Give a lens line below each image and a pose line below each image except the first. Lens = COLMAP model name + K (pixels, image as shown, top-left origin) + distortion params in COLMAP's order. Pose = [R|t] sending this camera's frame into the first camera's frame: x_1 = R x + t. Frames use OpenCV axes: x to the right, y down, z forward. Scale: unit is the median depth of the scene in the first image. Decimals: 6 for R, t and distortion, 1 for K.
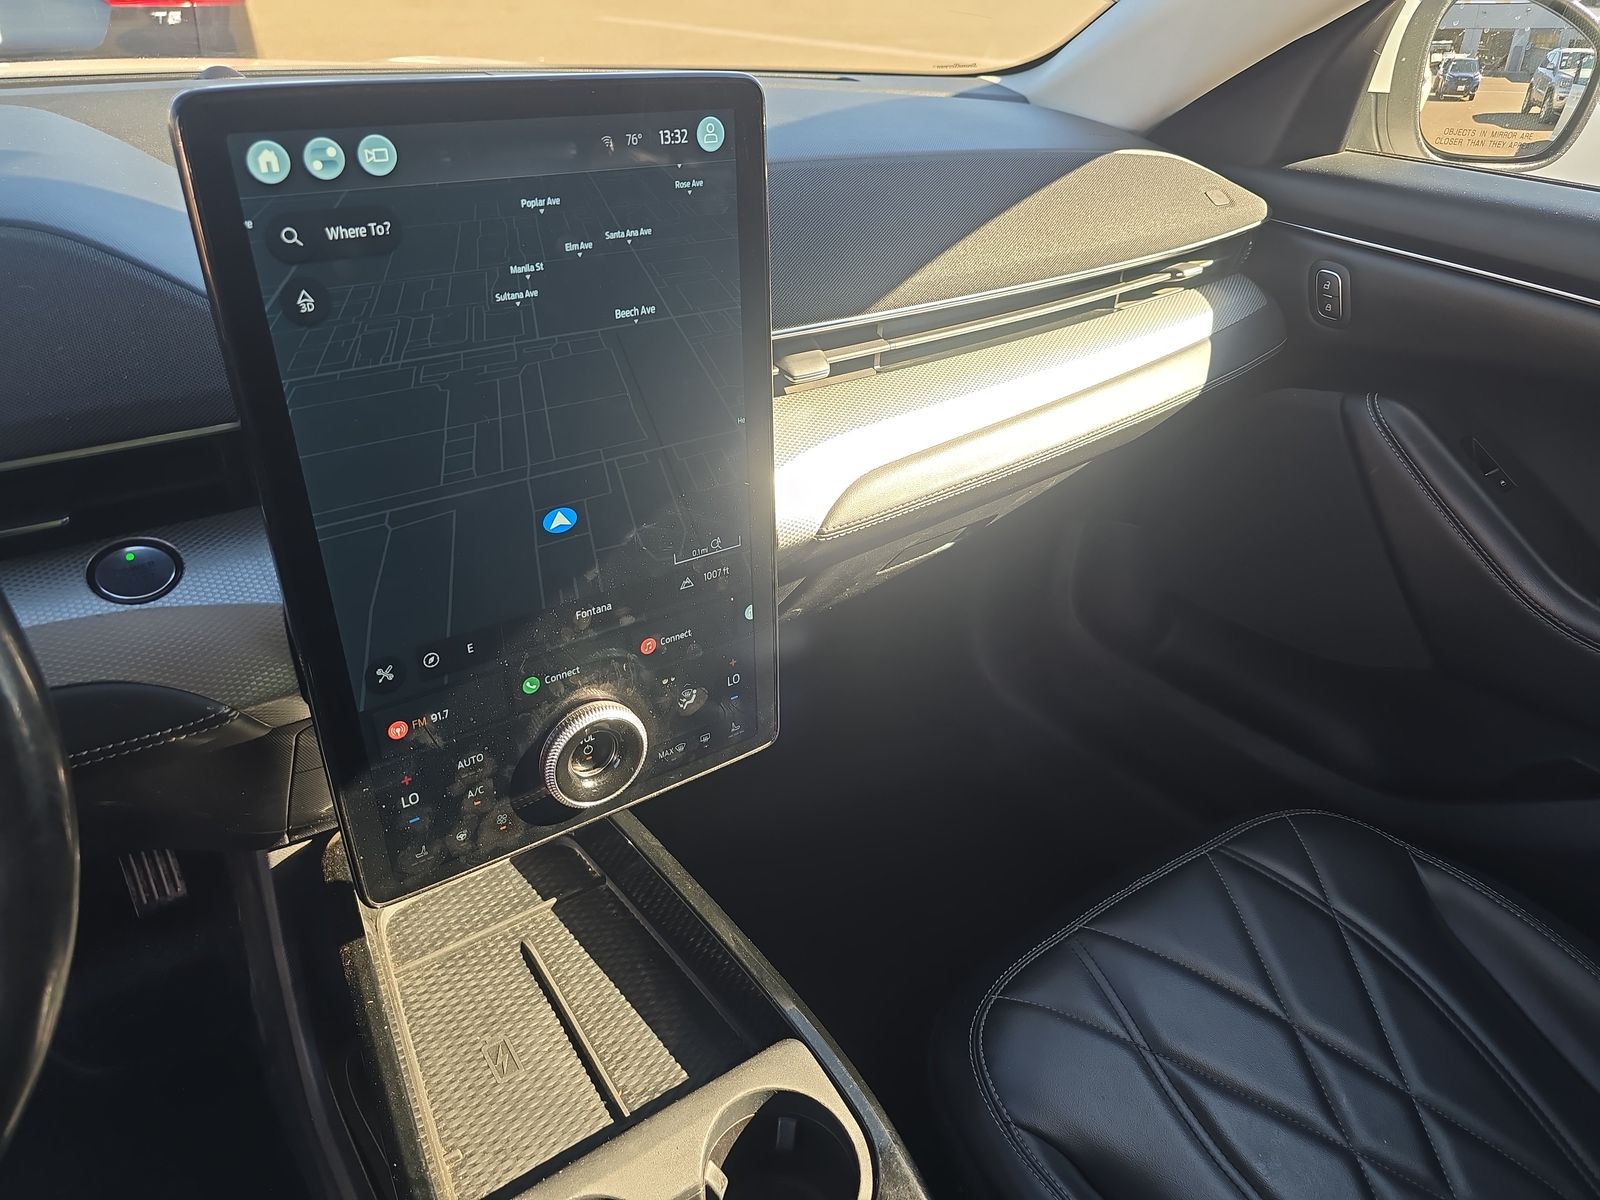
lens RADIAL K [[1084.0, 0, 790.4], [0, 1084.0, 599.4], [0, 0, 1]] dist [0.008930, -0.019730]
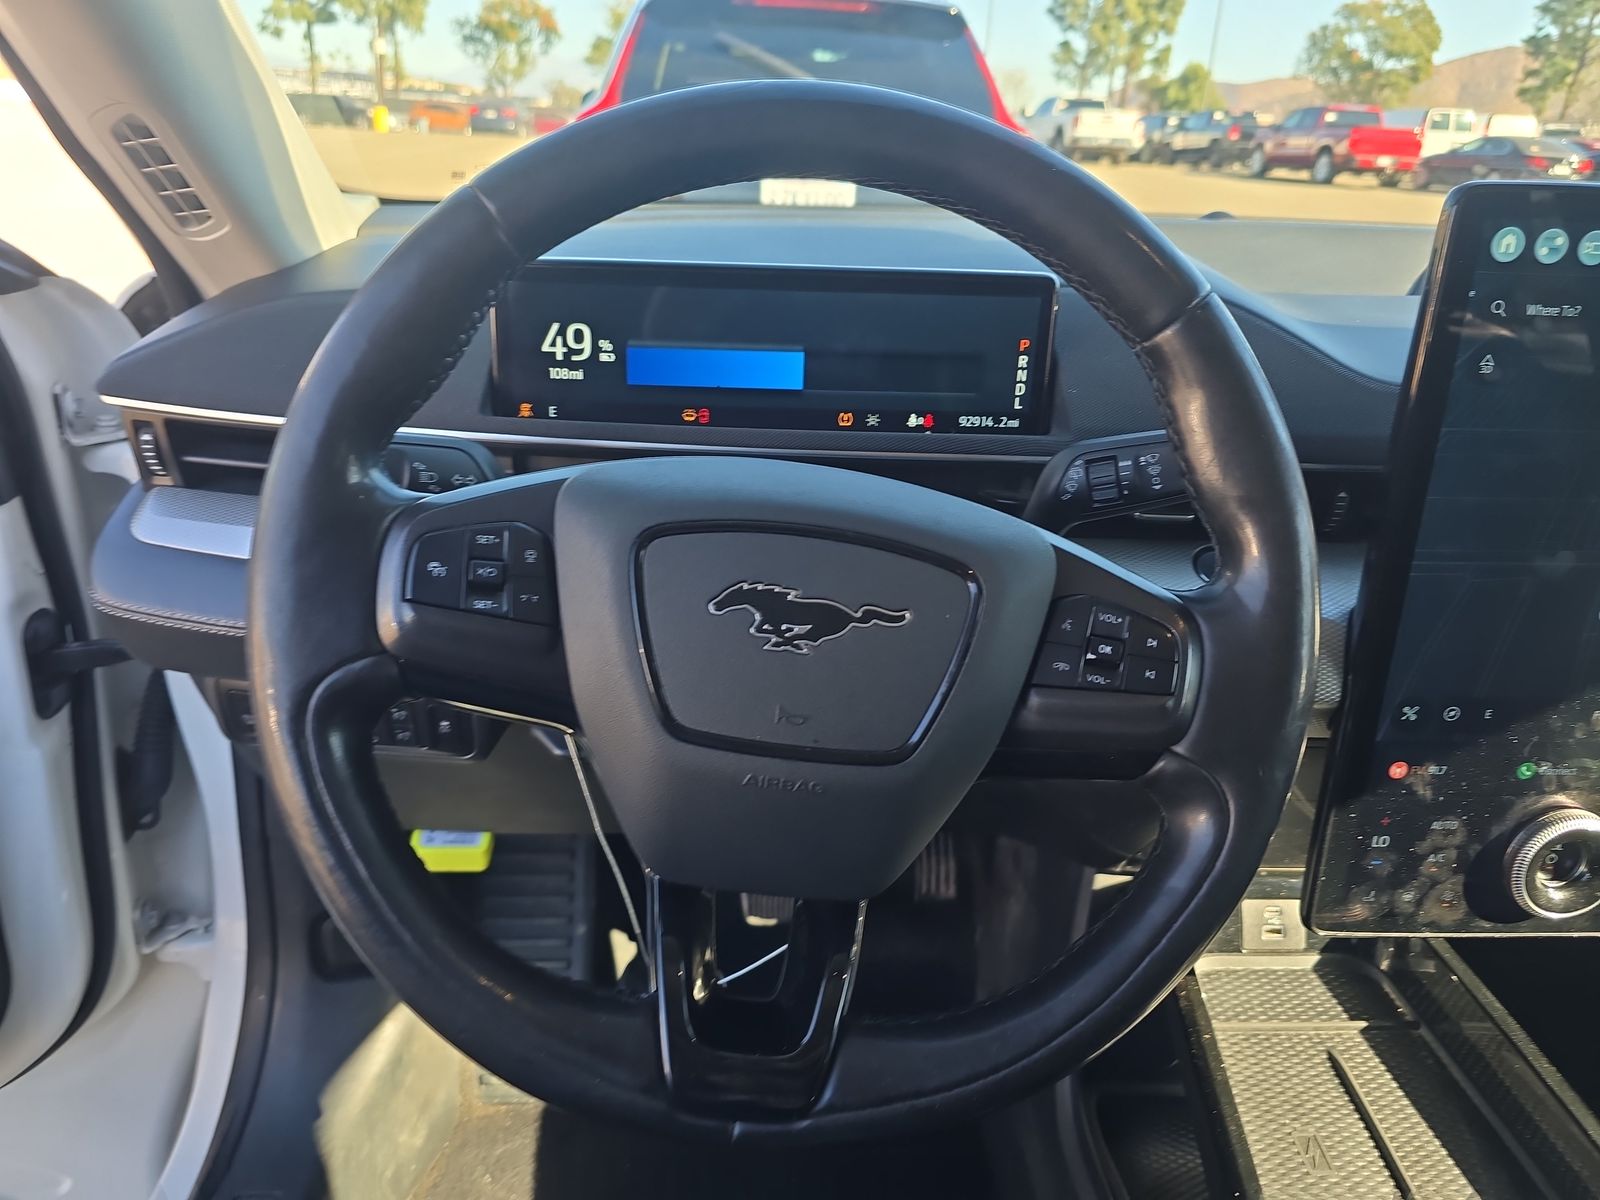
lens RADIAL K [[1084.0, 0, 742.5], [0, 1084.0, 600.9], [0, 0, 1]] dist [0.008930, -0.019730]
pose [[0.835035, 0.200891, -0.512210, -0.352180], [-0.283292, 0.955056, -0.087262, 0.214822], [0.471659, 0.217972, 0.854416, -0.218434]]
